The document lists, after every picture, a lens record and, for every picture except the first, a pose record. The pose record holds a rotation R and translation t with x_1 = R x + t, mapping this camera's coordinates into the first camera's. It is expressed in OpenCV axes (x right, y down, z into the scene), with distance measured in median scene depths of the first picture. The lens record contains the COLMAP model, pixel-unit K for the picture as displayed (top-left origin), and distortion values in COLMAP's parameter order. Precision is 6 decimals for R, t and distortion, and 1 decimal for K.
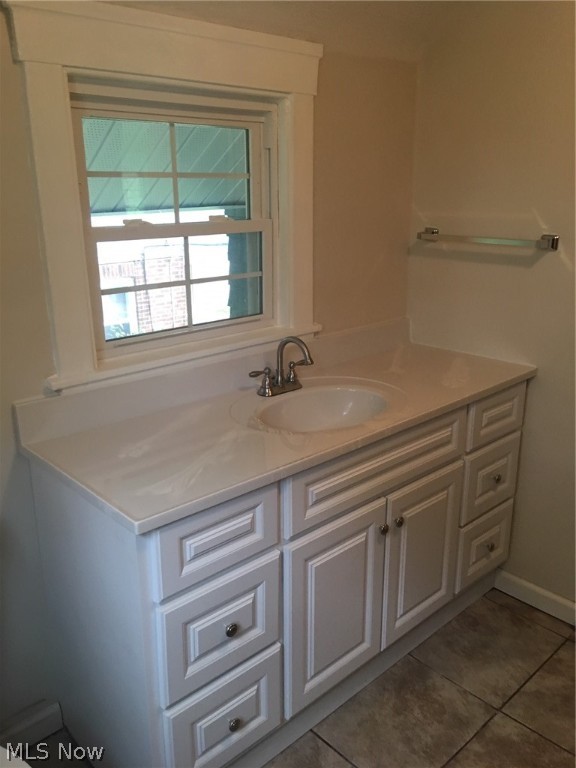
lens RADIAL K [[651.5, 0, 293.1], [0, 651.5, 383.6], [0, 0, 1]] dist [0.078020, -0.133334]
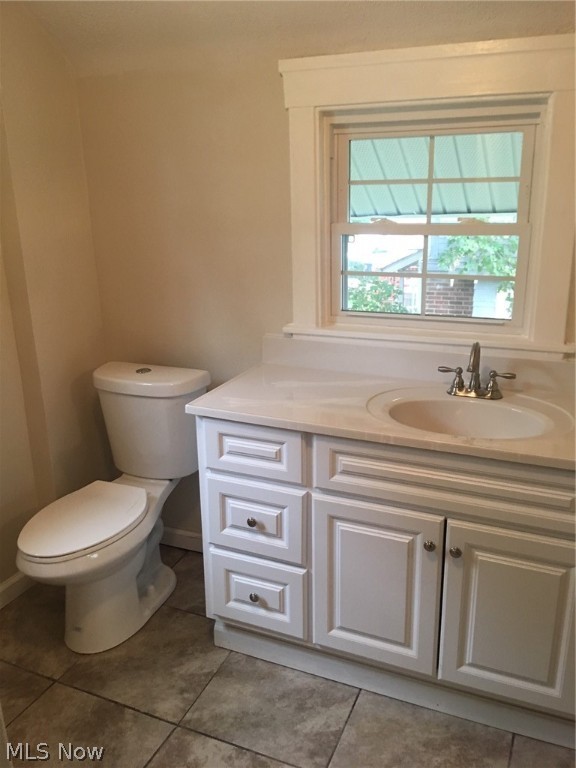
lens RADIAL K [[651.5, 0, 293.1], [0, 651.5, 383.6], [0, 0, 1]] dist [0.078020, -0.133334]
pose [[0.397027, 0.262201, -0.879557, 0.853943], [-0.258285, 0.951514, 0.167064, -0.116378], [0.880714, 0.160848, 0.445500, 0.351215]]
